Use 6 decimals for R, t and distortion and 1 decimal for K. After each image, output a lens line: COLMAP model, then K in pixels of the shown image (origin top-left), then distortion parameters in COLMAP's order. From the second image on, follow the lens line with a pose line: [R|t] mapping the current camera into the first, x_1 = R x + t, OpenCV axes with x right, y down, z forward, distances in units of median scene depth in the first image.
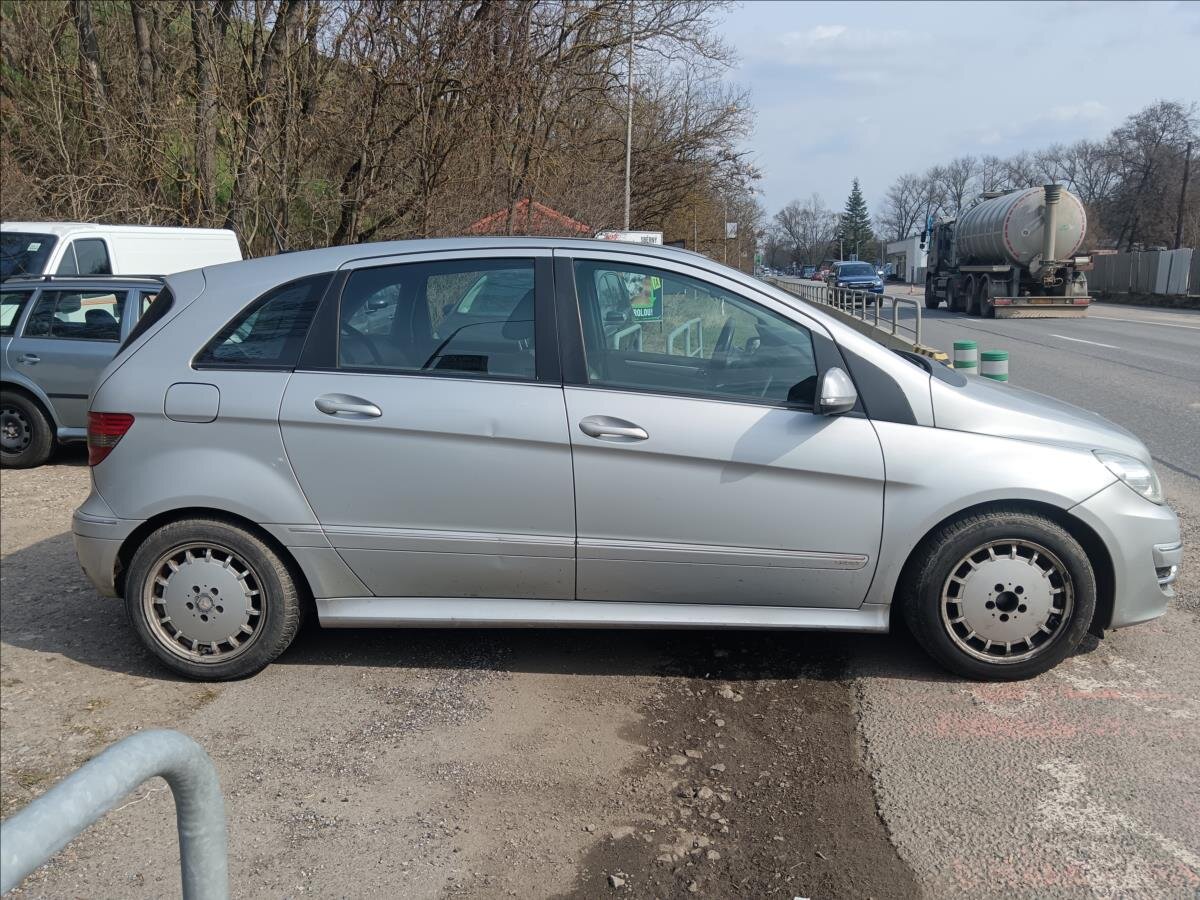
lens RADIAL K [[927.8, 0, 600.0], [0, 927.8, 450.0], [0, 0, 1]] dist [-0.007183, 0.004092]
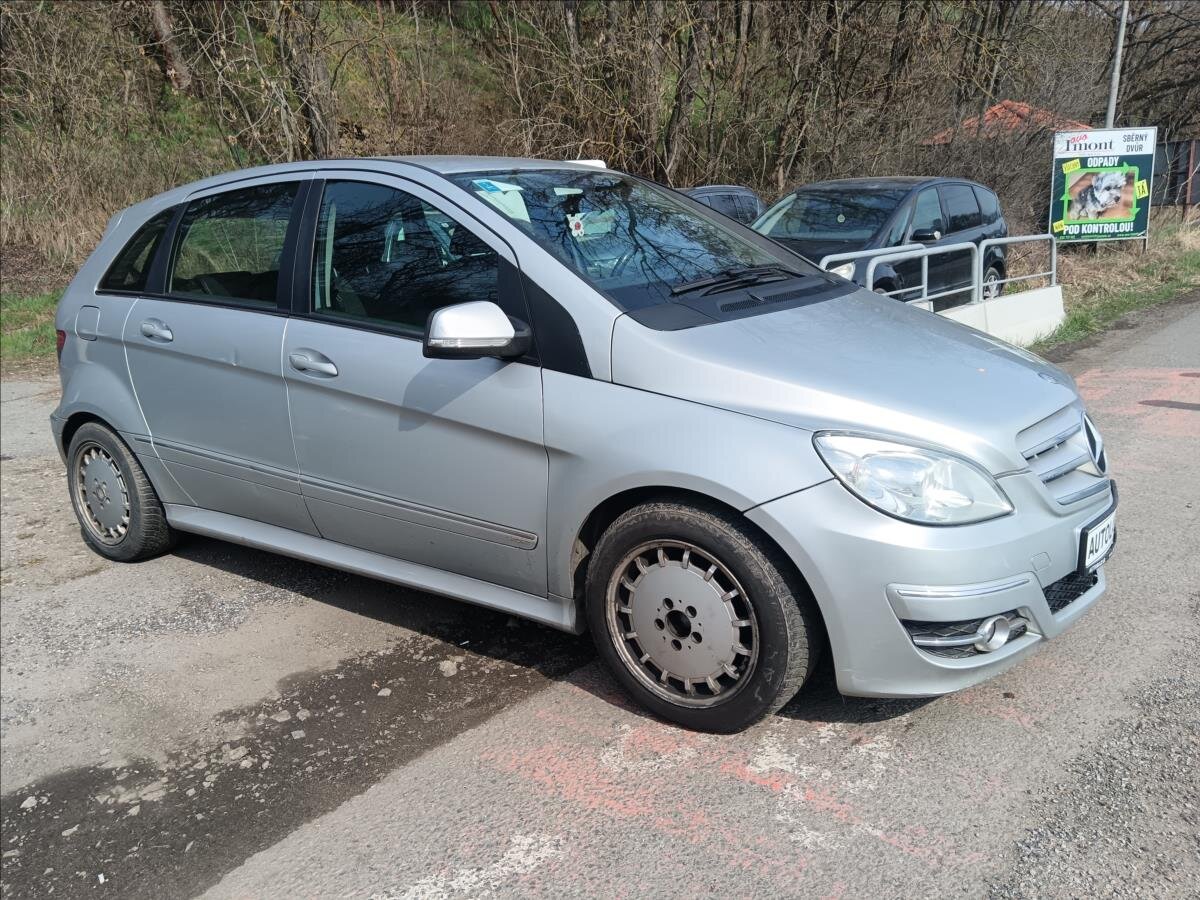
lens RADIAL K [[927.8, 0, 600.0], [0, 927.8, 450.0], [0, 0, 1]] dist [-0.007183, 0.004092]
pose [[0.851938, 0.098329, -0.514327, 0.752049], [-0.055828, 0.993669, 0.097494, -0.043504], [0.520657, -0.054345, 0.852034, 0.342014]]
